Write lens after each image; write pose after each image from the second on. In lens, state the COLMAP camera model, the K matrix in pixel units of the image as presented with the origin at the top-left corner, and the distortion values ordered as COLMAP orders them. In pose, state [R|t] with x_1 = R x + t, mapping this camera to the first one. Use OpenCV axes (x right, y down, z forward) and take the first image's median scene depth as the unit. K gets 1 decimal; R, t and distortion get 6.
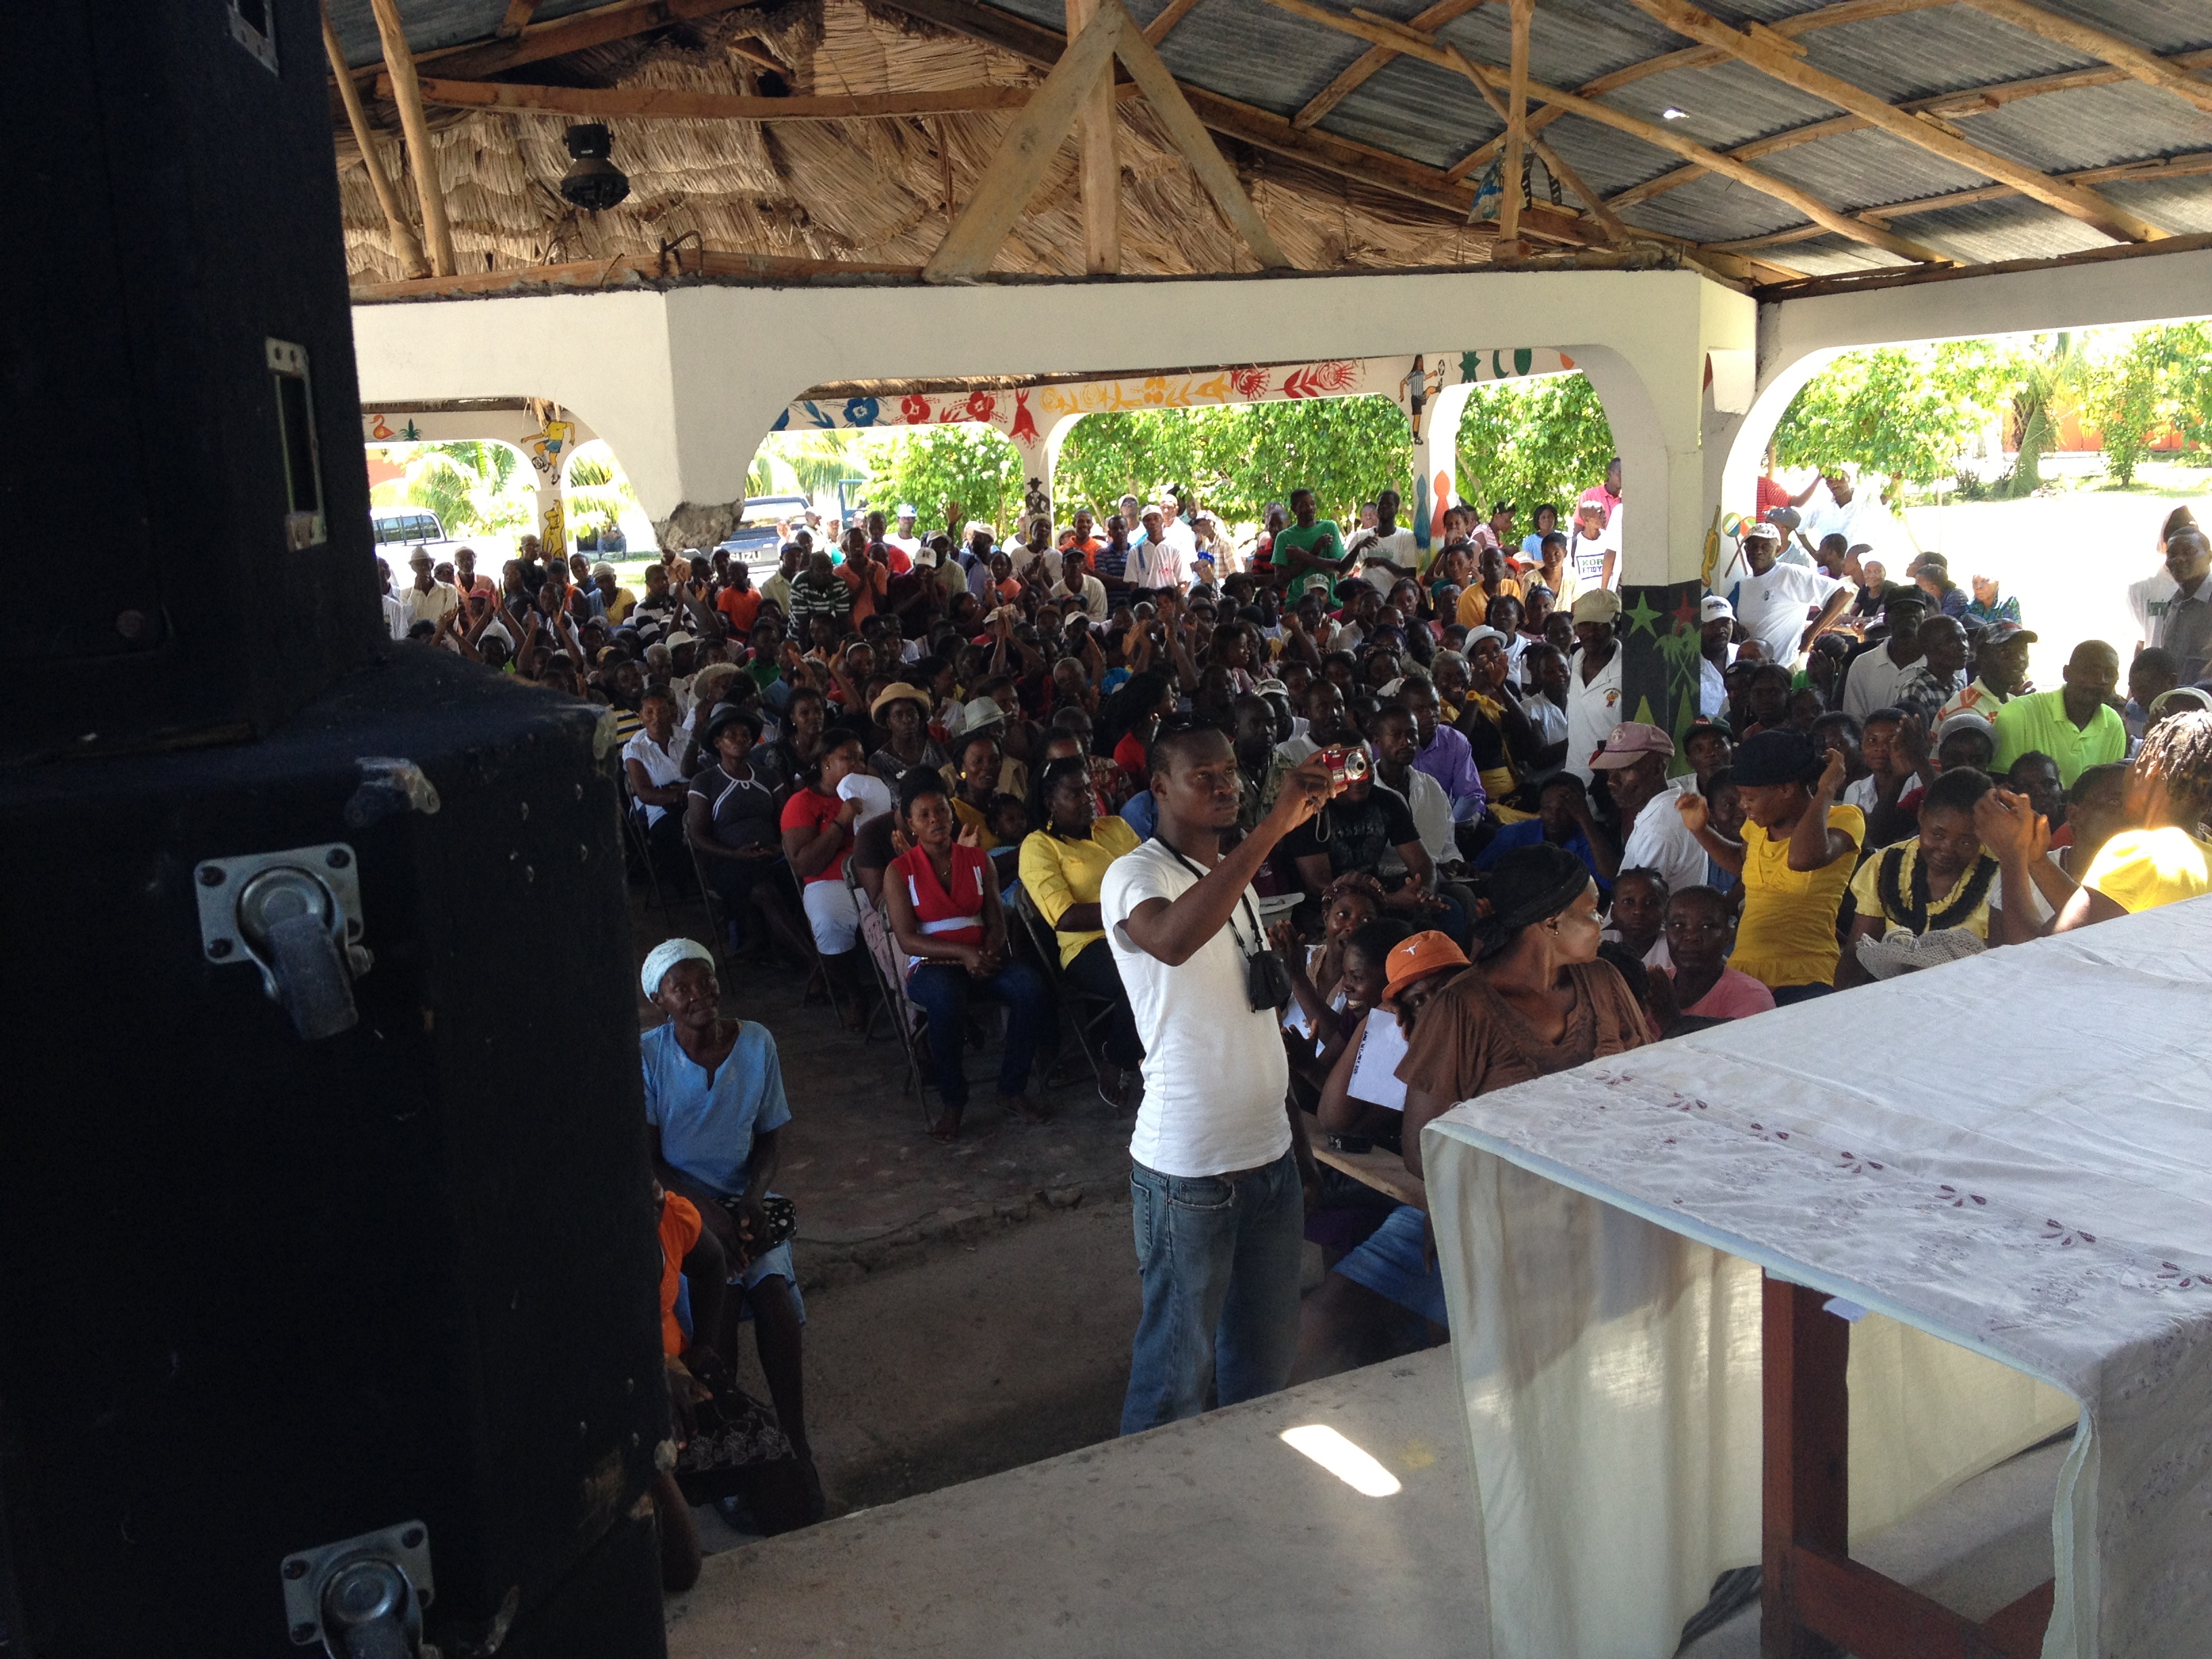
lens RADIAL K [[2285.4, 0, 1168.9], [0, 2285.4, 903.3], [0, 0, 1]] dist [0.123362, -0.308720]
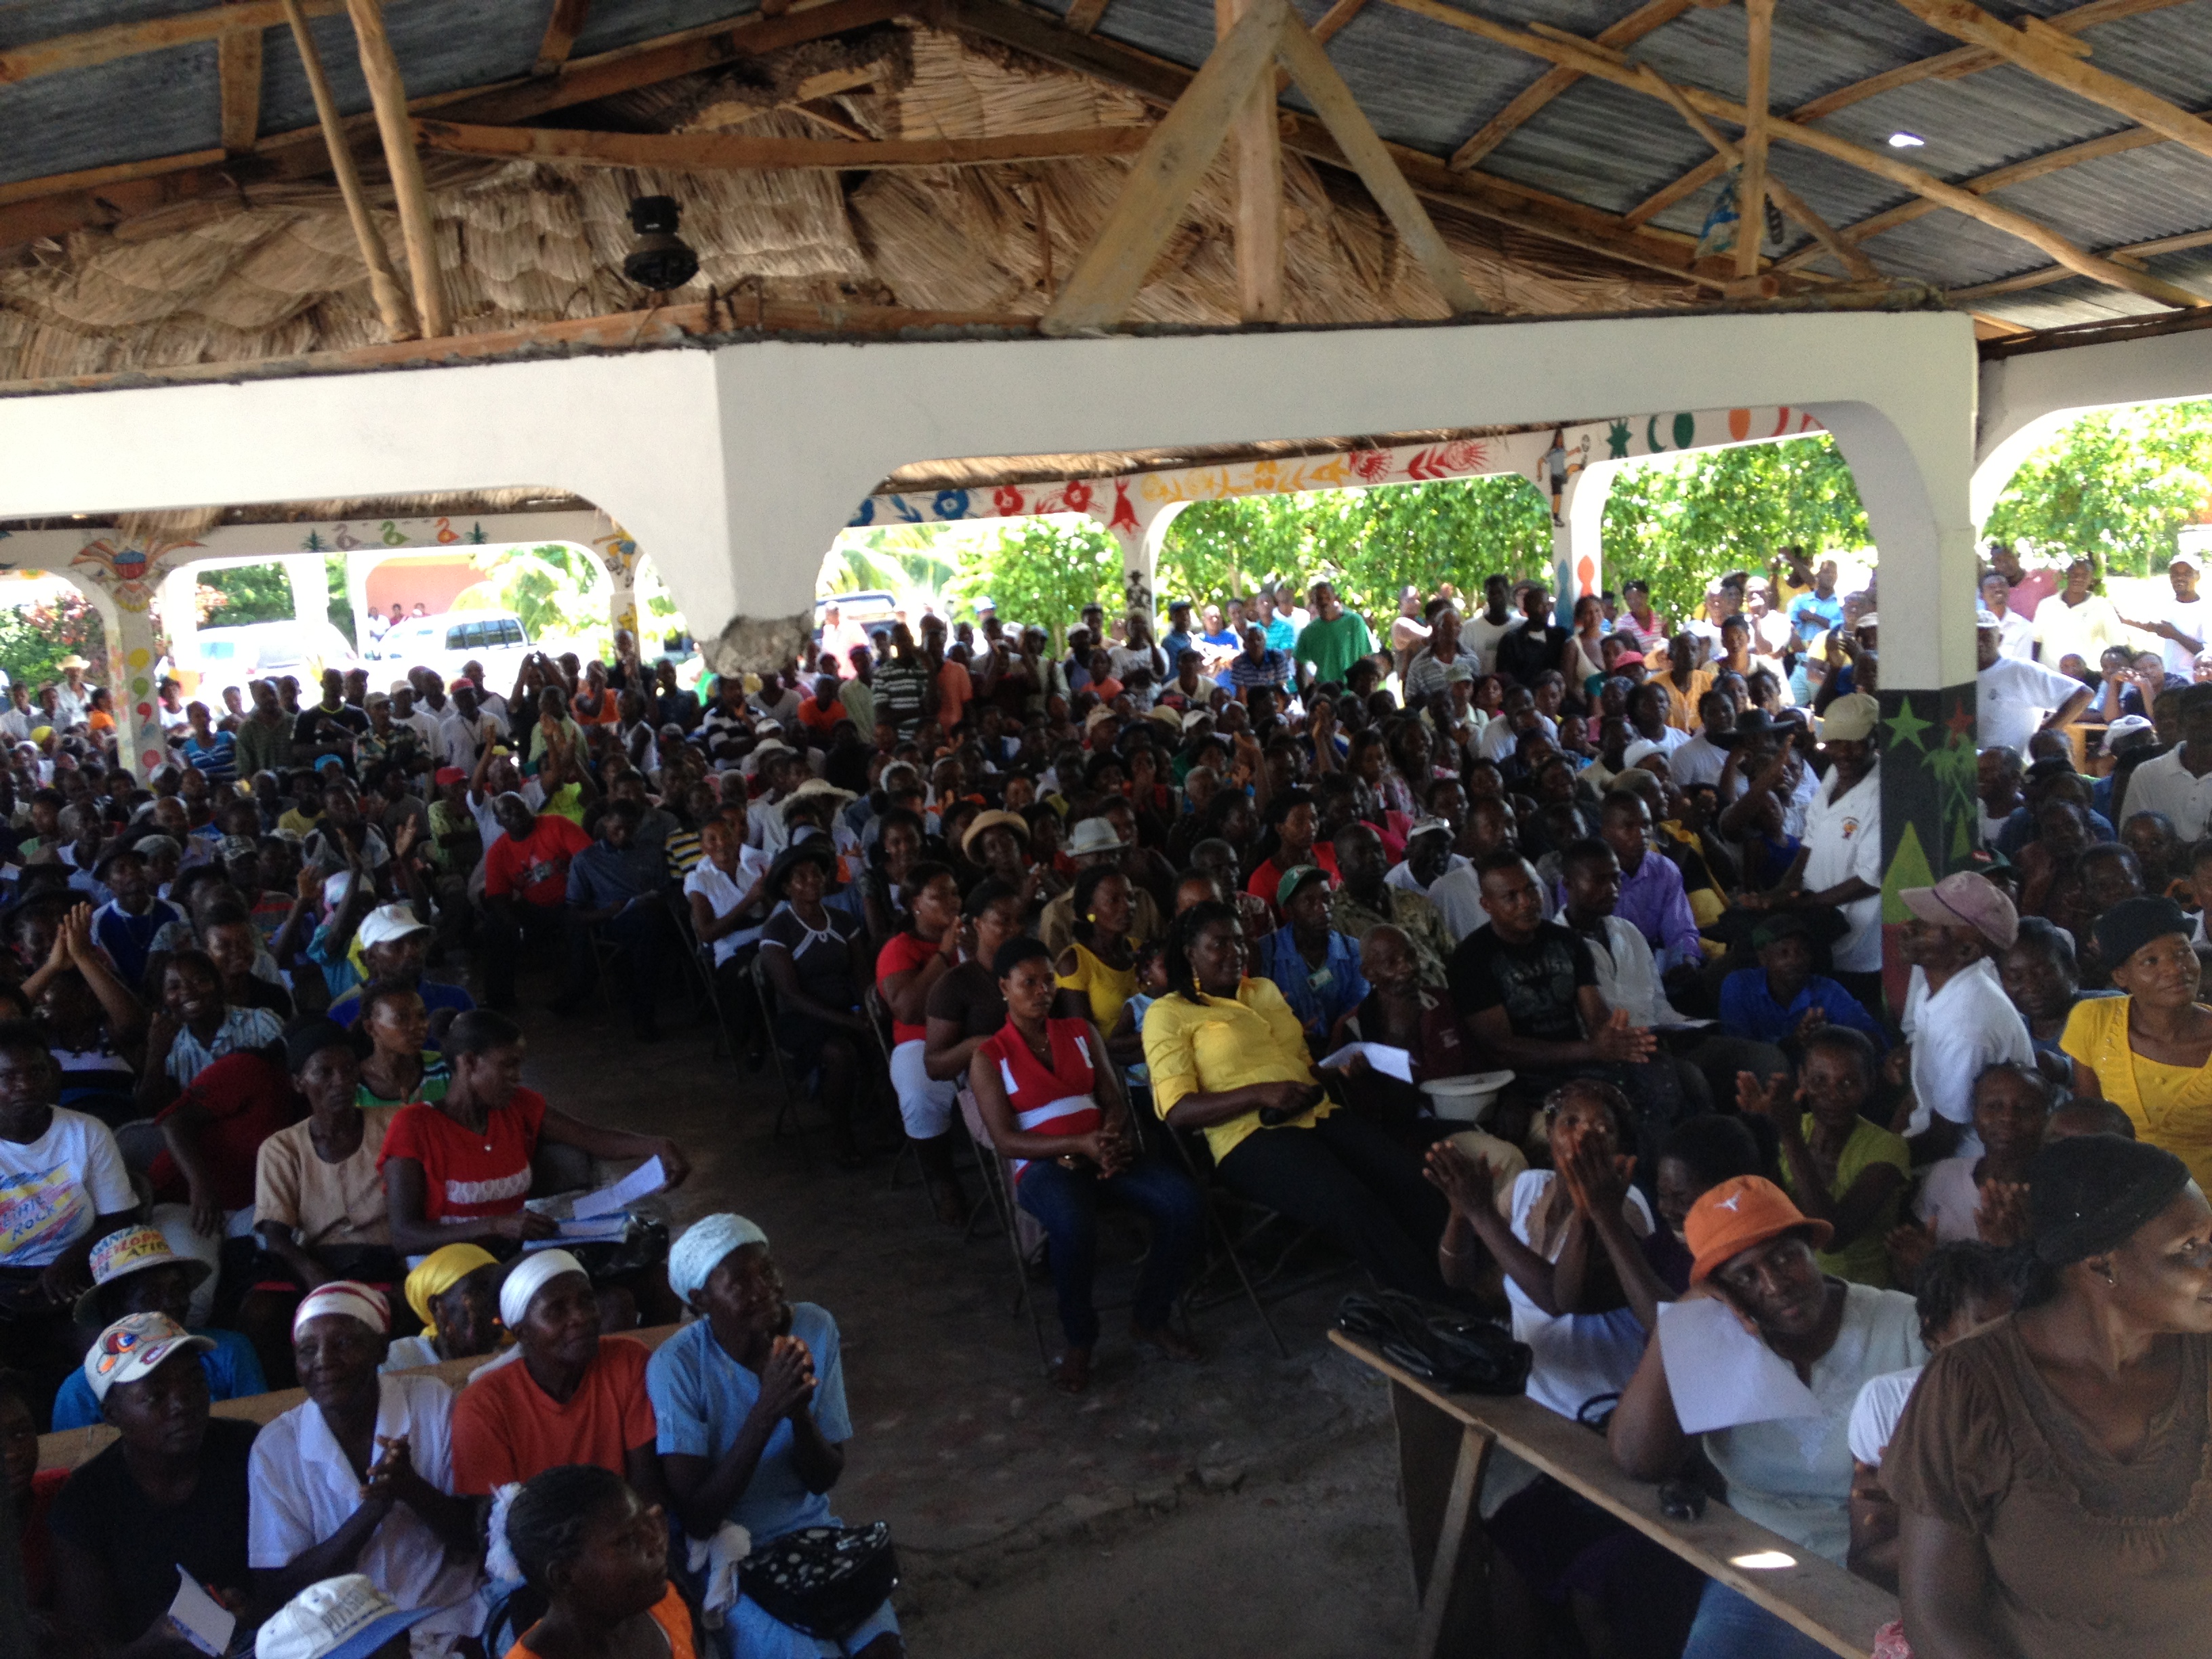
lens RADIAL K [[2150.9, 0, 1122.8], [0, 2150.9, 824.5], [0, 0, 1]] dist [0.098346, -0.213974]
pose [[0.998728, -0.011390, -0.049116, -0.025406], [0.008244, 0.997929, -0.063794, -0.031363], [0.049741, 0.063308, 0.996754, 0.157557]]
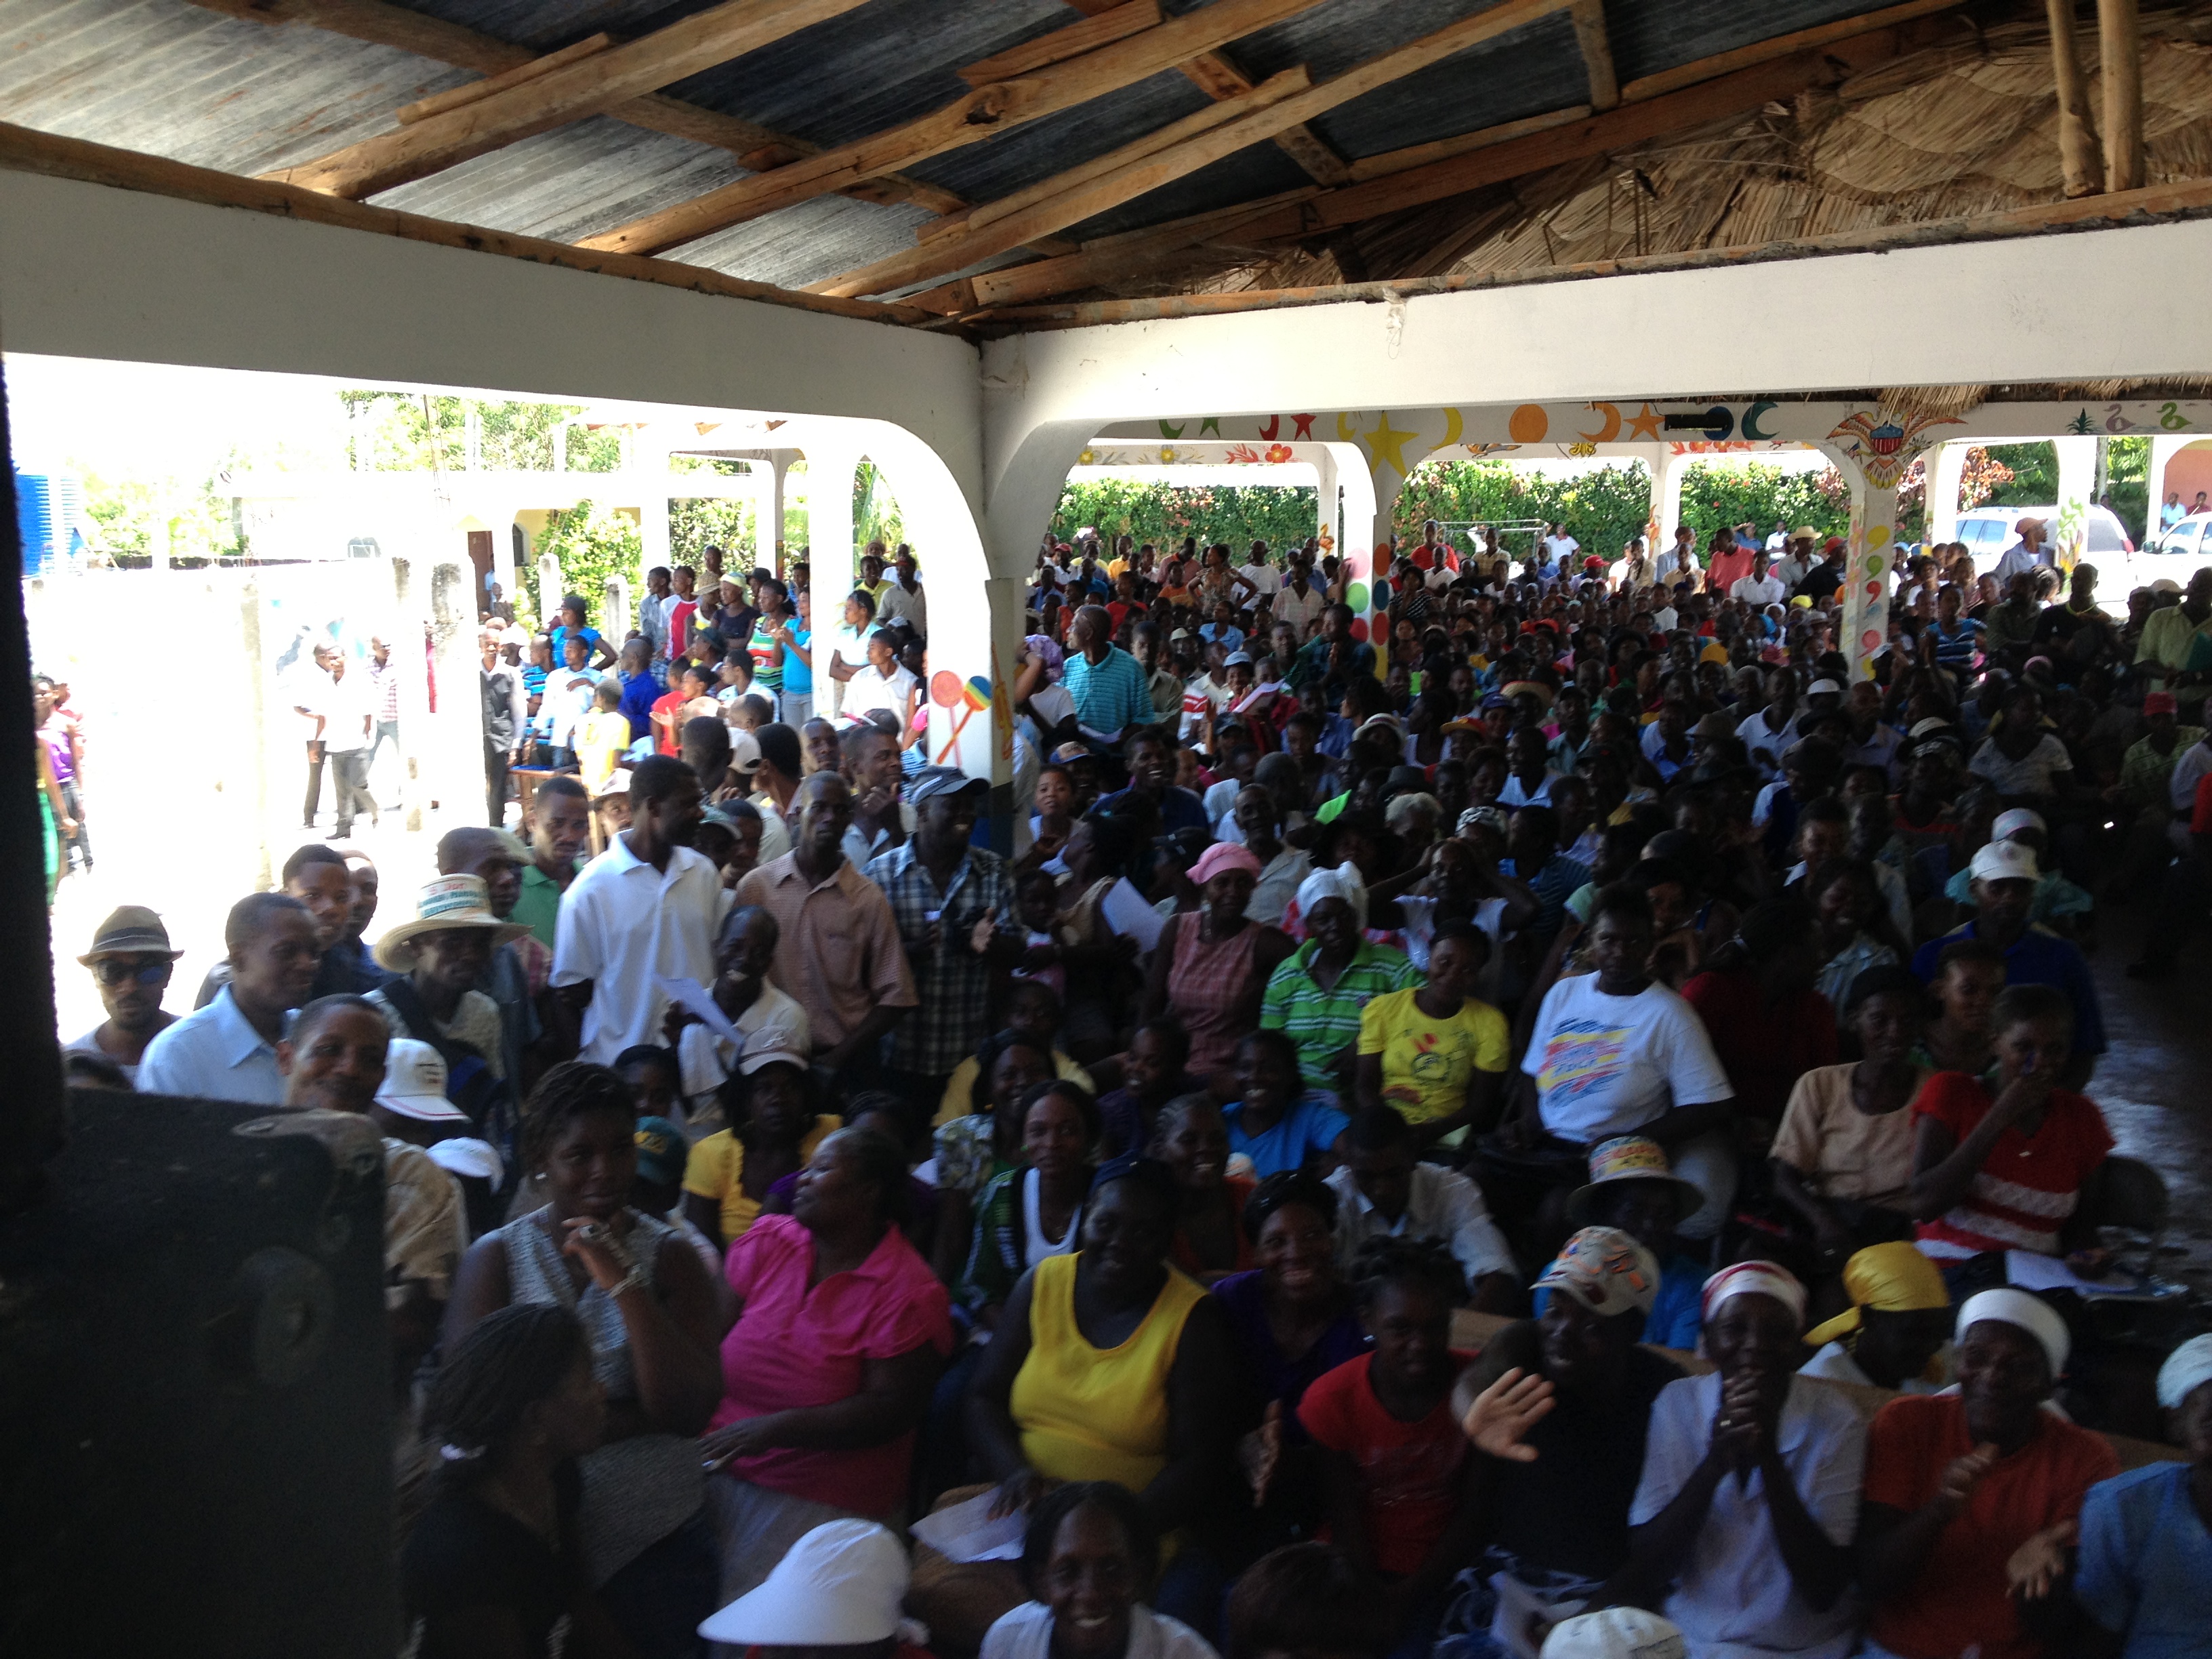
lens RADIAL K [[2139.2, 0, 1093.6], [0, 2139.2, 797.2], [0, 0, 1]] dist [0.180701, -0.417717]
pose [[0.655509, 0.146051, -0.740930, -0.013056], [-0.165154, 0.985096, 0.048067, -0.046591], [0.736907, 0.090859, 0.669860, 0.214488]]
